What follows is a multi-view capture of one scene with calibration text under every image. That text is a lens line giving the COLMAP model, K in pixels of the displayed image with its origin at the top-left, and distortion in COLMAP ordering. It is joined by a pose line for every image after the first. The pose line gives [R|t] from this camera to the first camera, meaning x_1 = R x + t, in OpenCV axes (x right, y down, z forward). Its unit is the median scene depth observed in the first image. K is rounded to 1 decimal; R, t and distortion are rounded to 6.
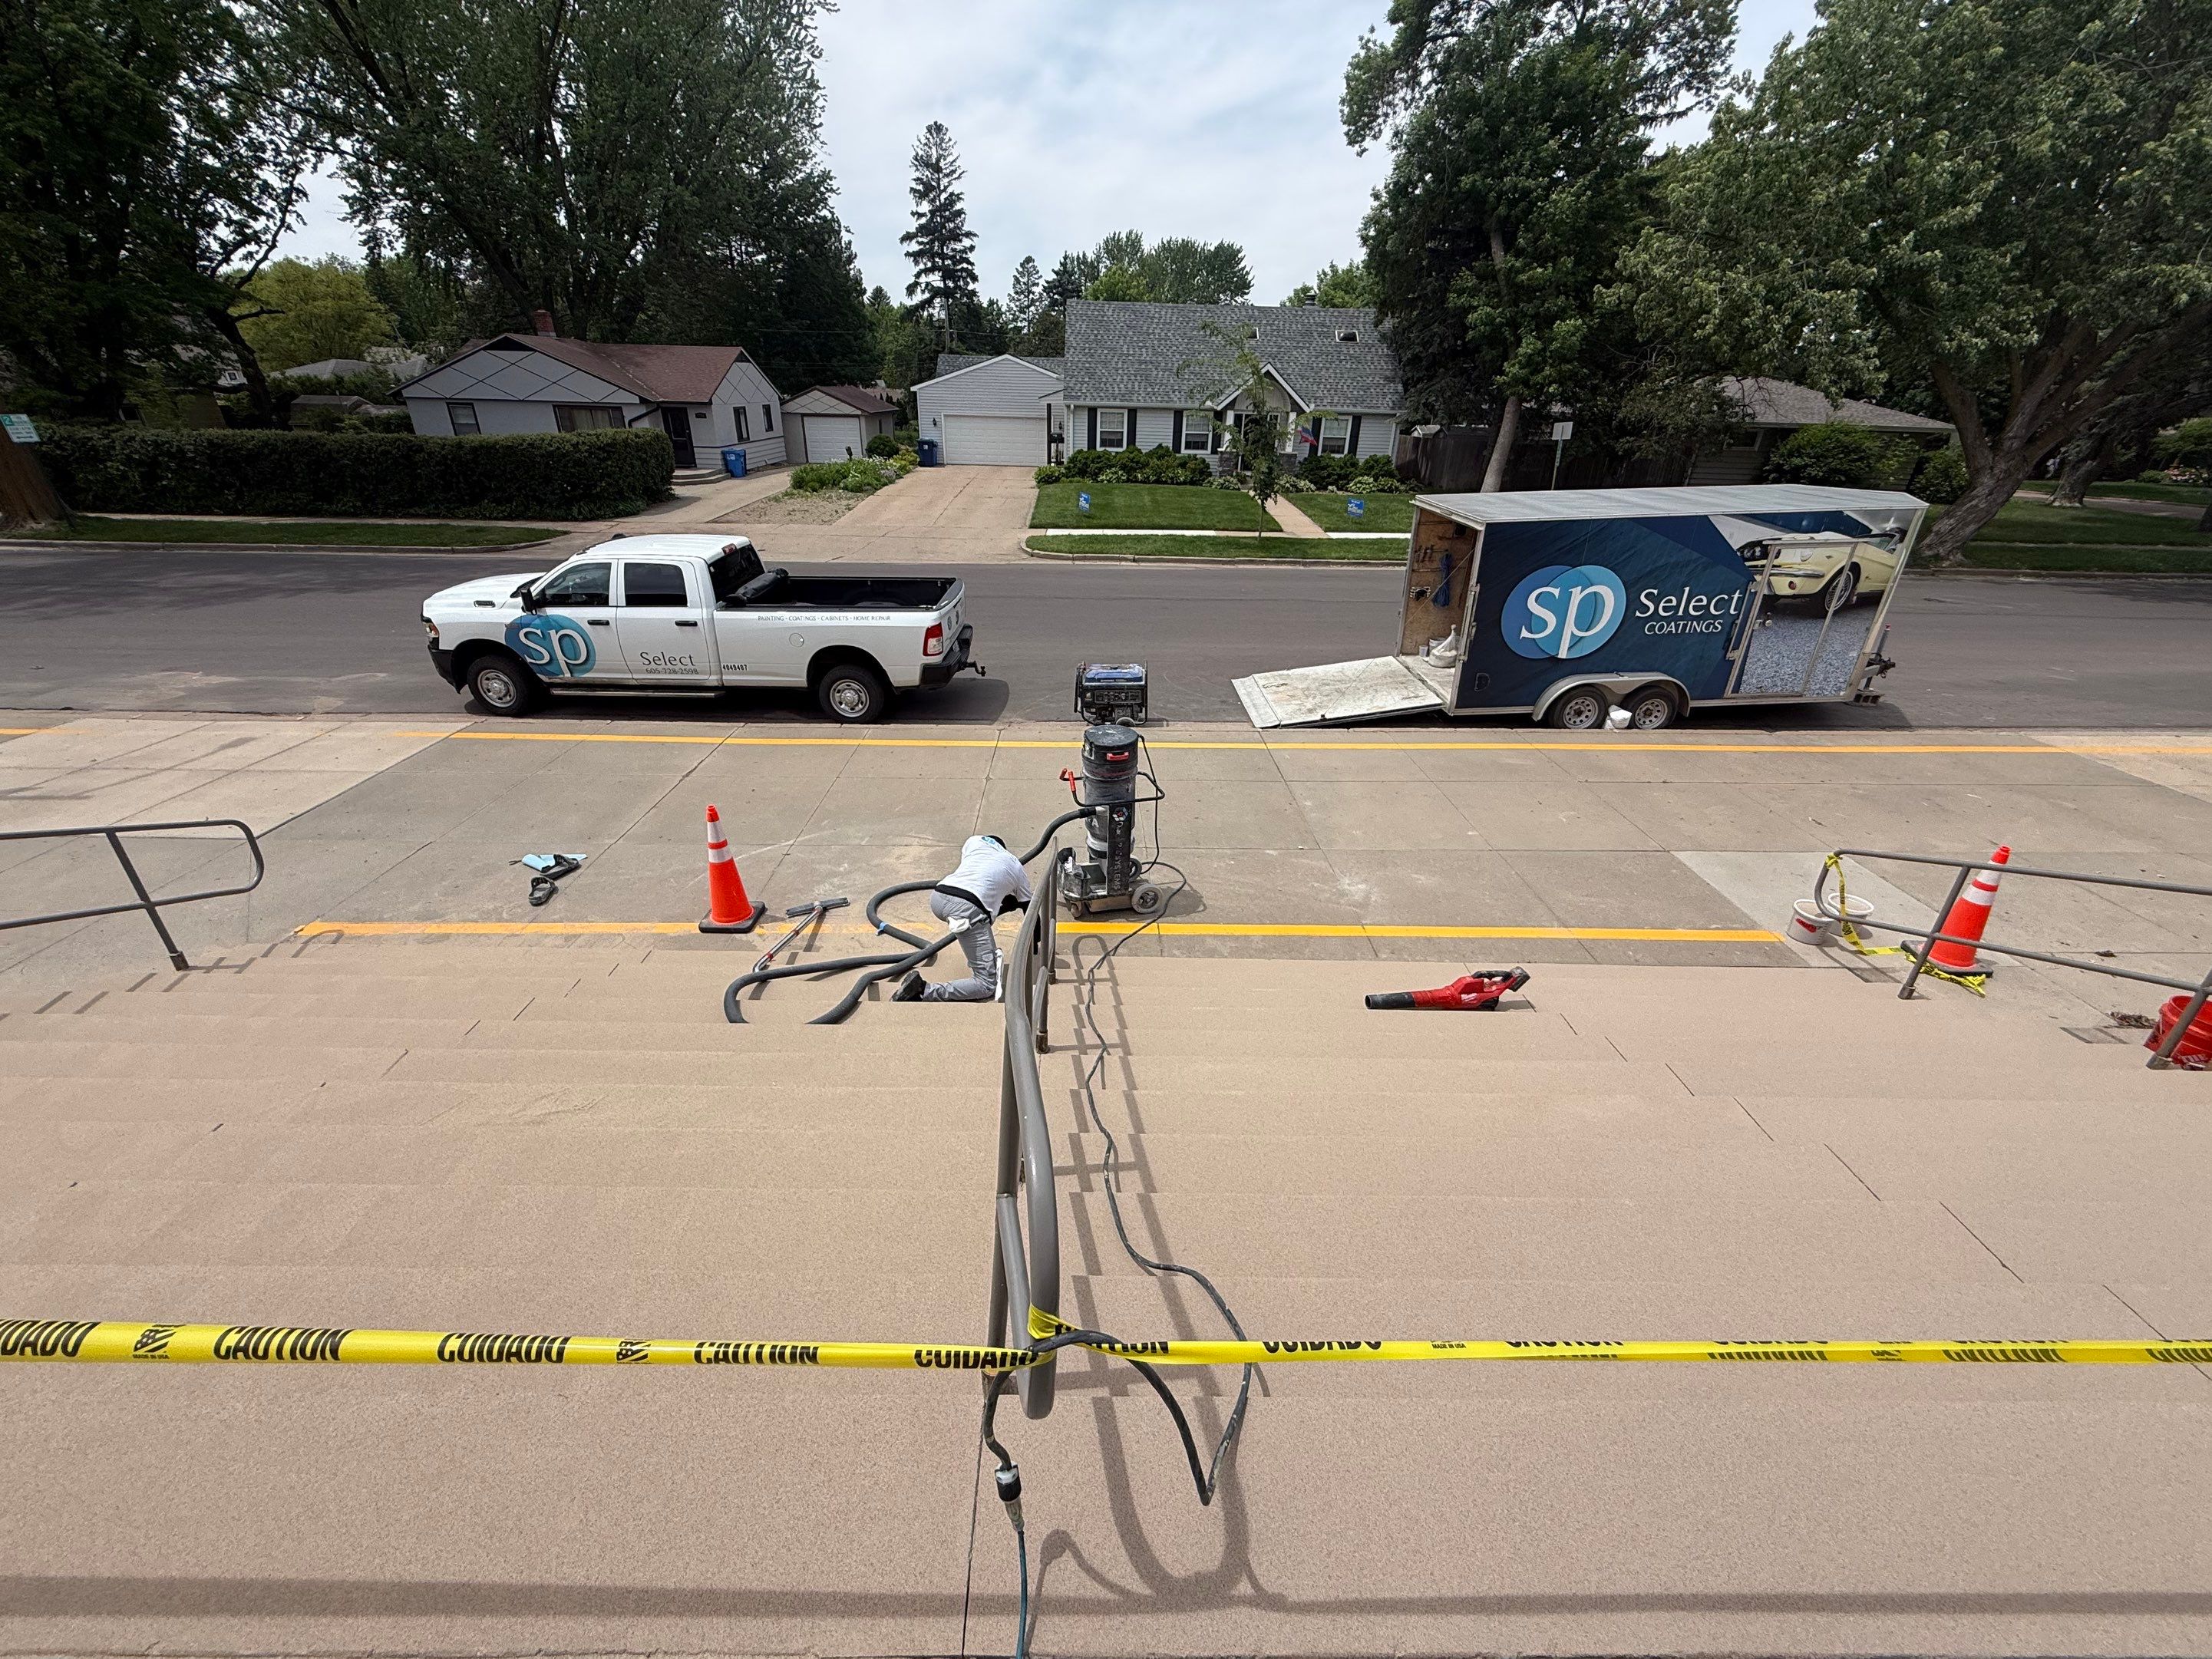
lens RADIAL K [[881.0, 0, 1094.5], [0, 881.0, 827.4], [0, 0, 1]] dist [-0.000485, 0.000103]
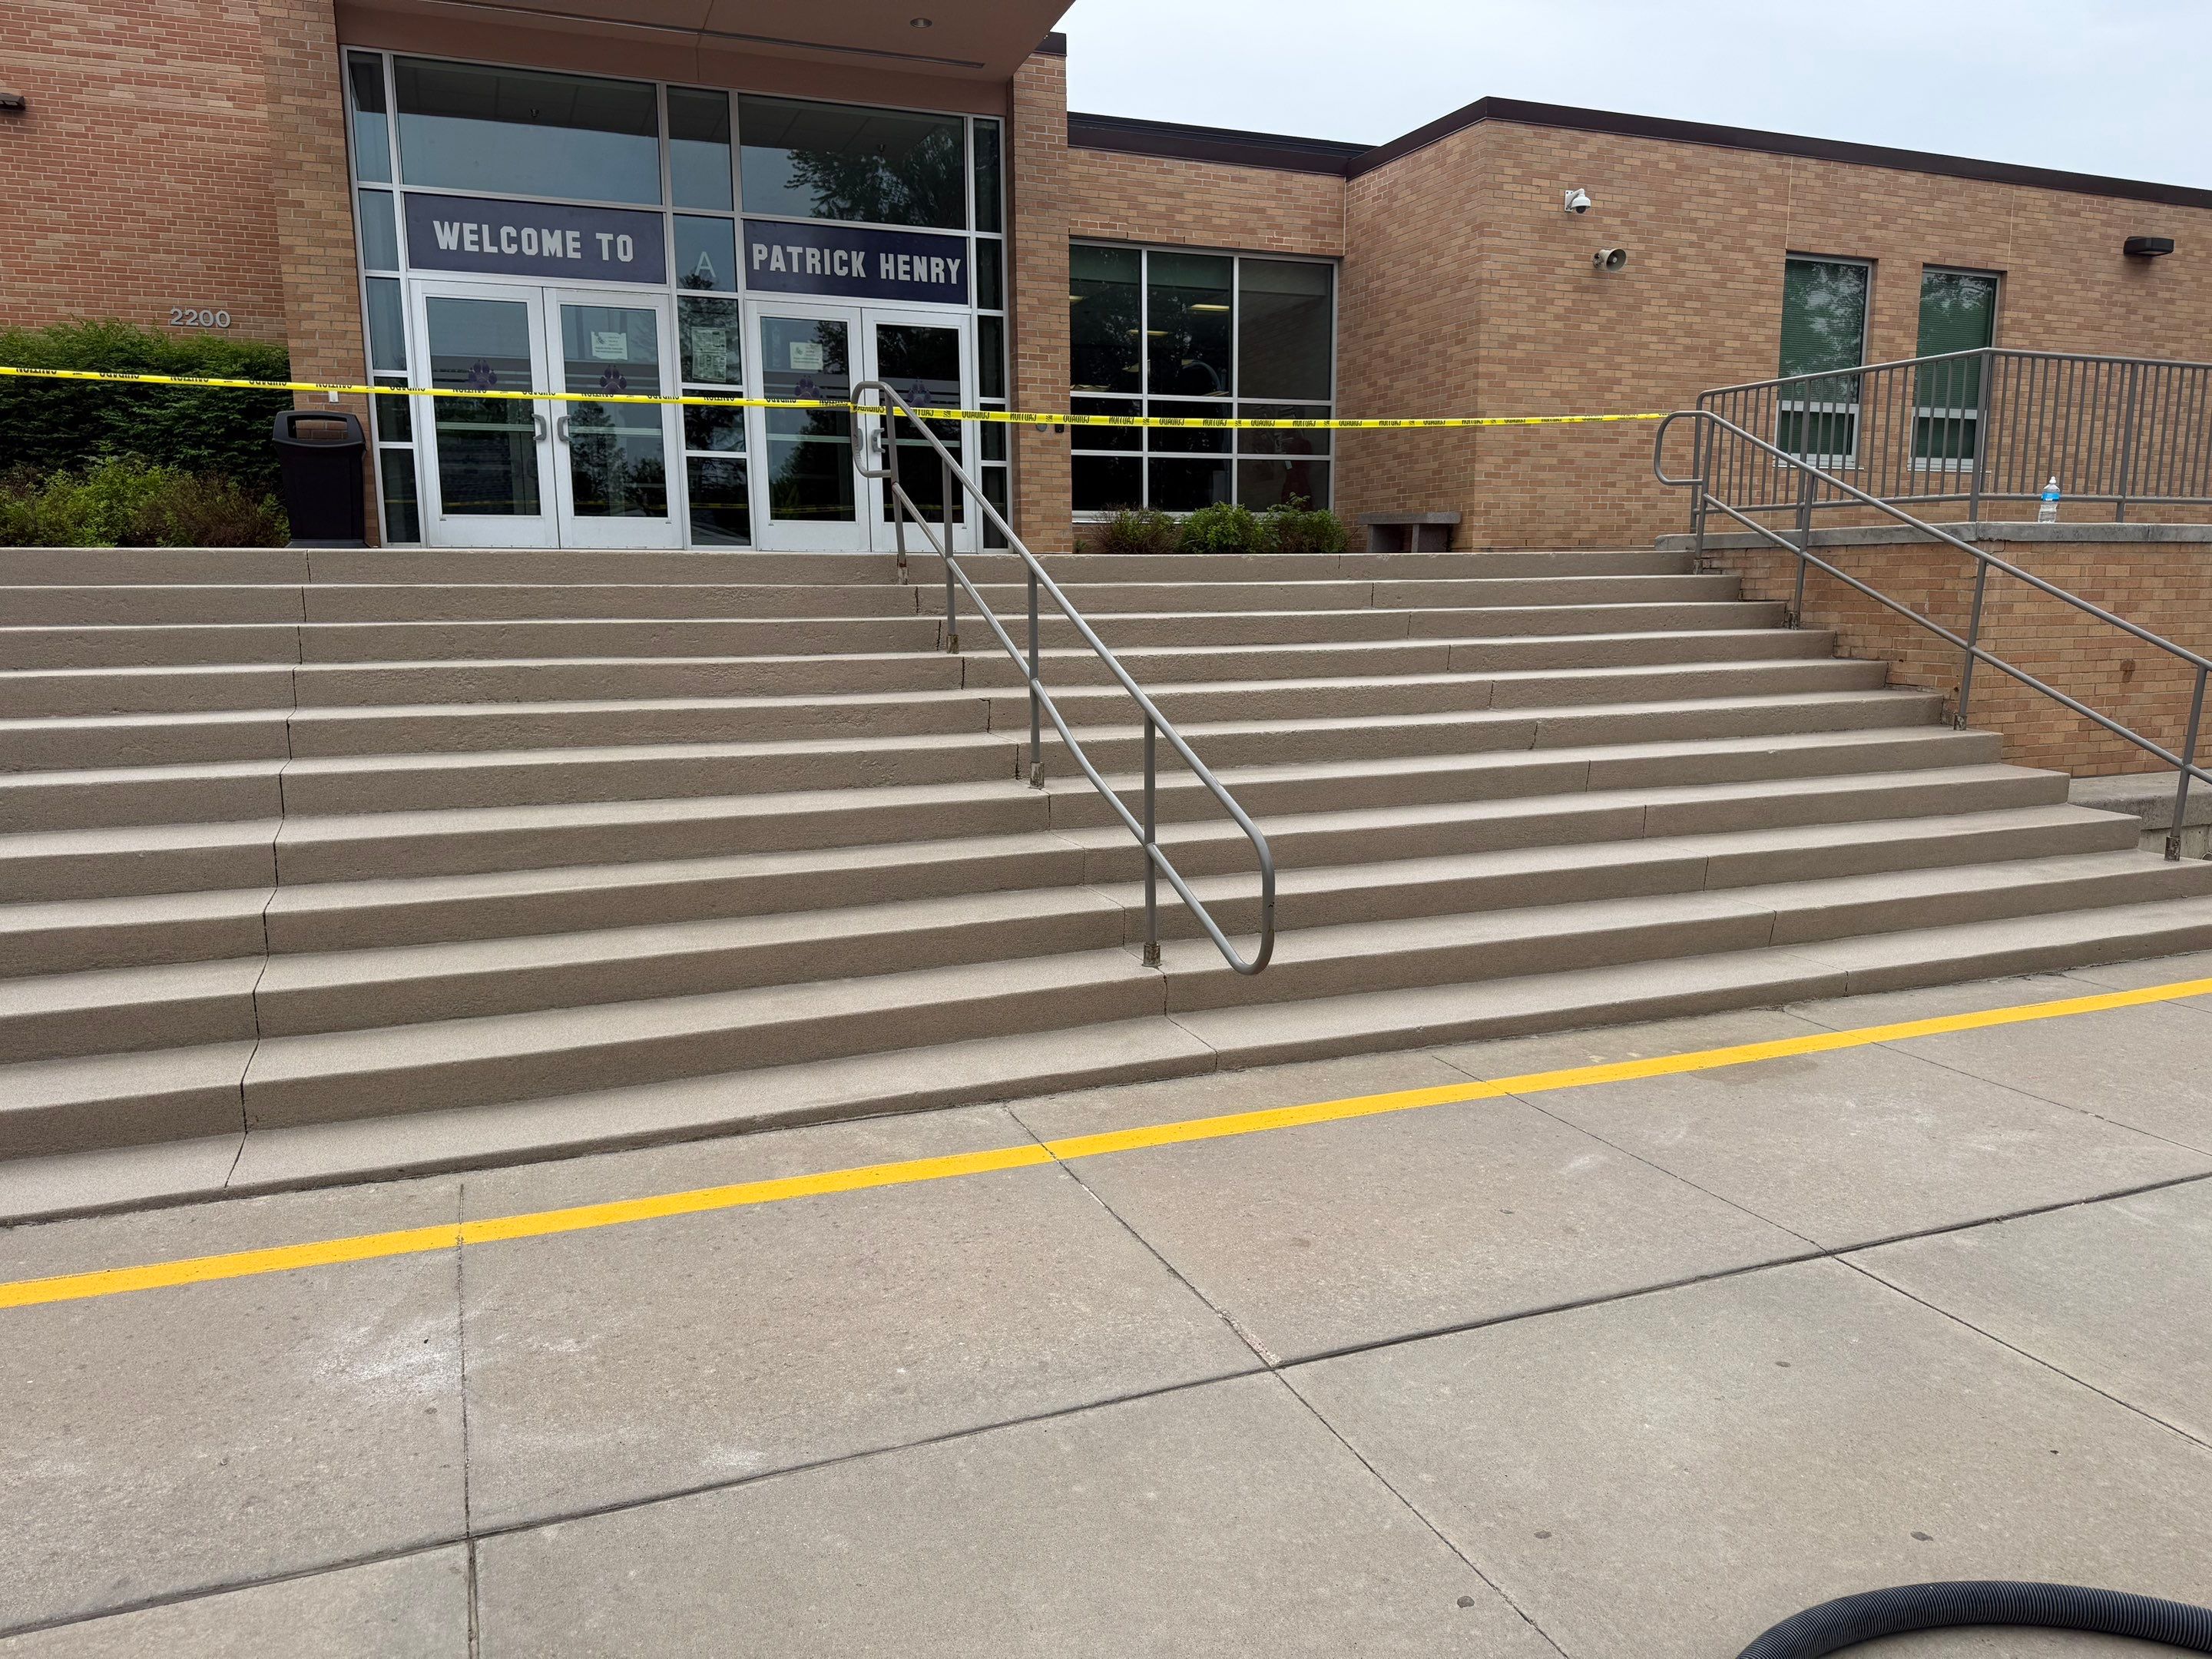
lens RADIAL K [[1567.9, 0, 1110.9], [0, 1567.9, 841.3], [0, 0, 1]] dist [0.035465, -0.044728]
pose [[-0.925345, 0.044628, -0.376490, 0.182964], [-0.184629, 0.814291, 0.550310, -0.228929], [0.331132, 0.578738, -0.745261, 0.883534]]
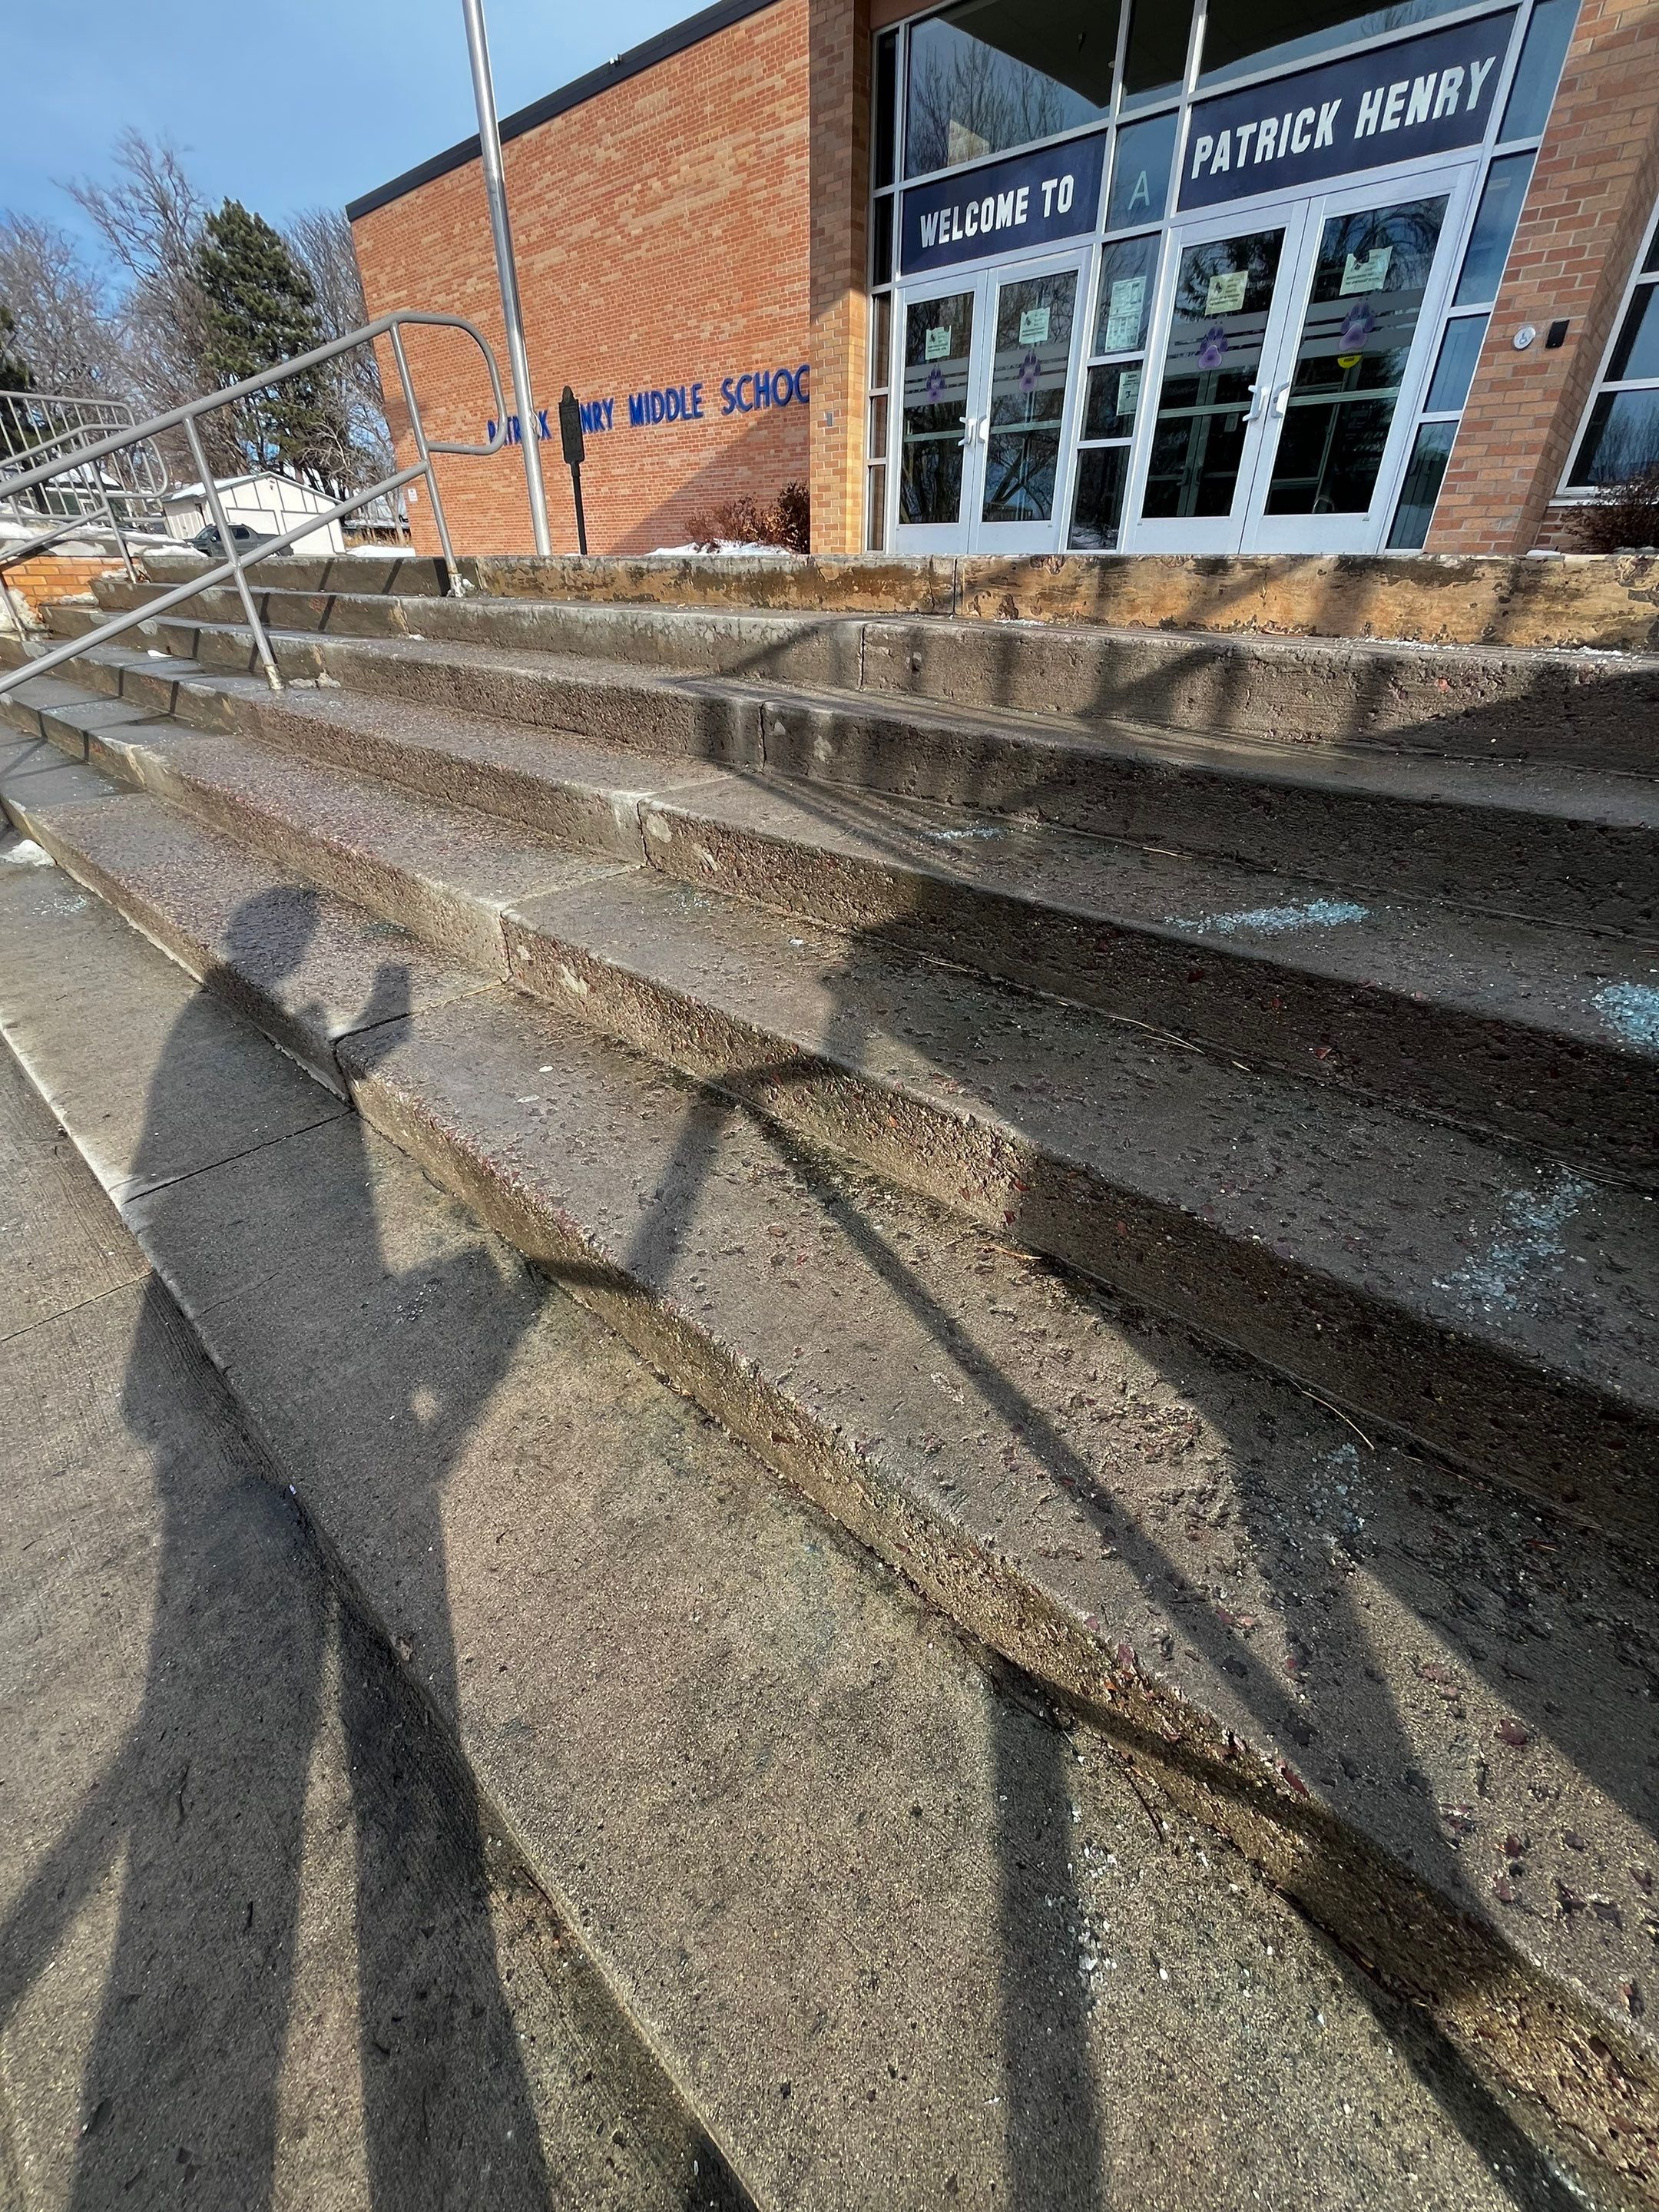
lens RADIAL K [[881.1, 0, 847.2], [0, 881.1, 1087.0], [0, 0, 1]] dist [-0.000485, 0.000103]
pose [[-0.748365, -0.361148, 0.556346, -0.442889], [0.273698, 0.595894, 0.754984, -0.000317], [-0.604184, 0.717275, -0.347101, 0.373881]]
